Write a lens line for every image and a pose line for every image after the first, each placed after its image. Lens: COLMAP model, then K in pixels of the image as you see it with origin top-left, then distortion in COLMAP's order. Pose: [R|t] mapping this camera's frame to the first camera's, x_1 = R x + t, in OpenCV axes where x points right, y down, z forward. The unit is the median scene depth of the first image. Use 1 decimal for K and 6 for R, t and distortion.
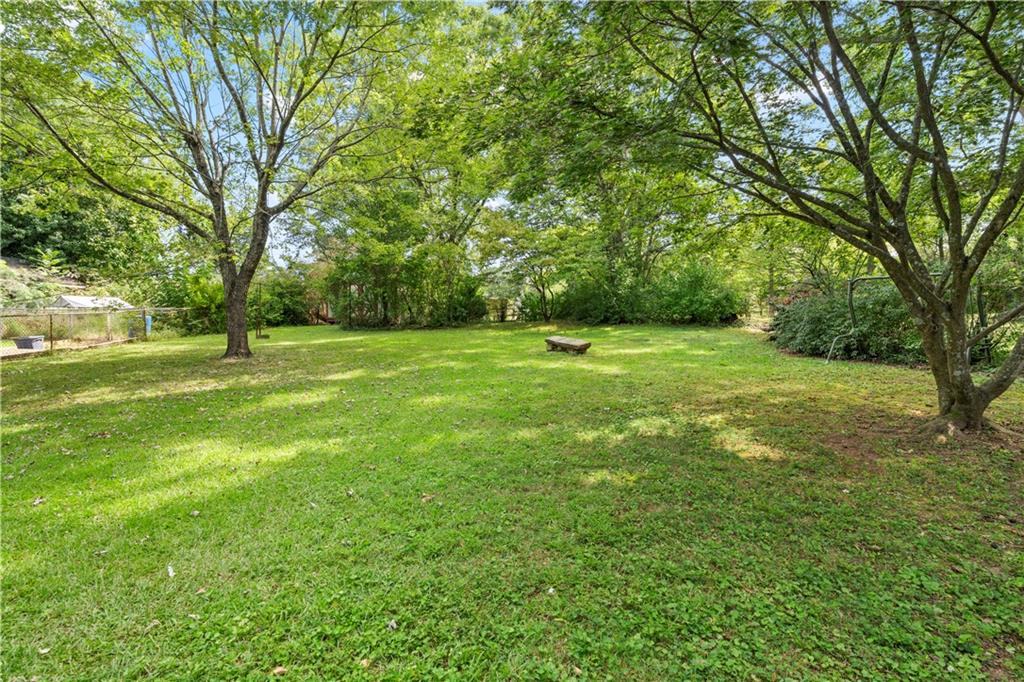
lens RADIAL K [[471.6, 0, 512.3], [0, 471.6, 330.7], [0, 0, 1]] dist [-0.009025, 0.000149]
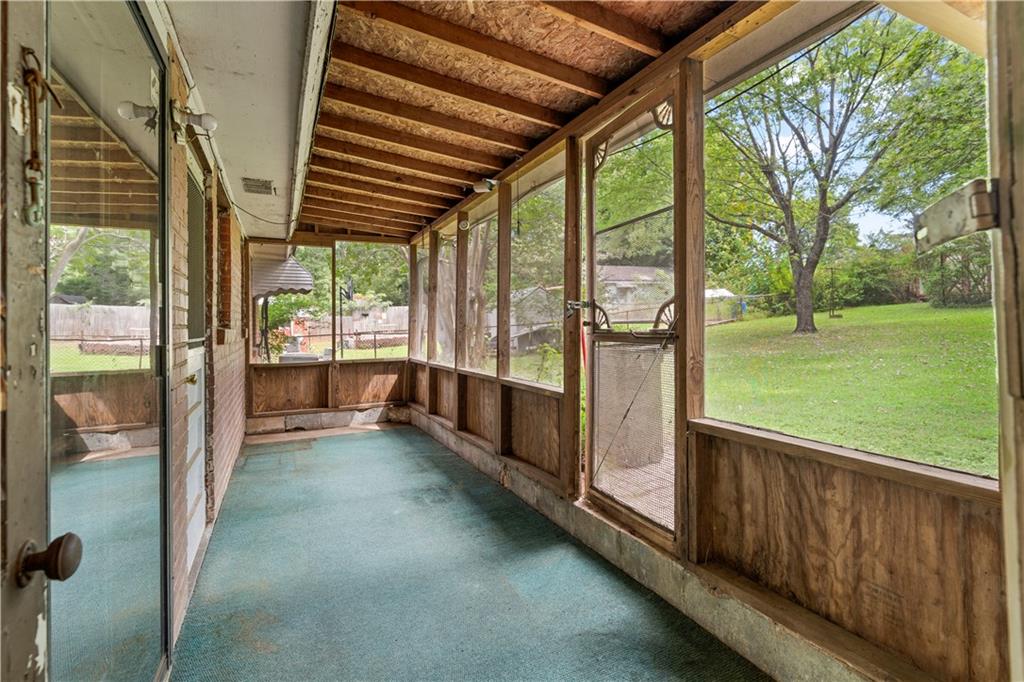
lens RADIAL K [[471.6, 0, 512.3], [0, 471.6, 330.7], [0, 0, 1]] dist [-0.009025, 0.000149]
pose [[0.428208, 0.011364, -0.903609, 0.127427], [0.024285, 0.999415, 0.024077, 0.001195], [0.903354, -0.032254, 0.427681, -0.140537]]
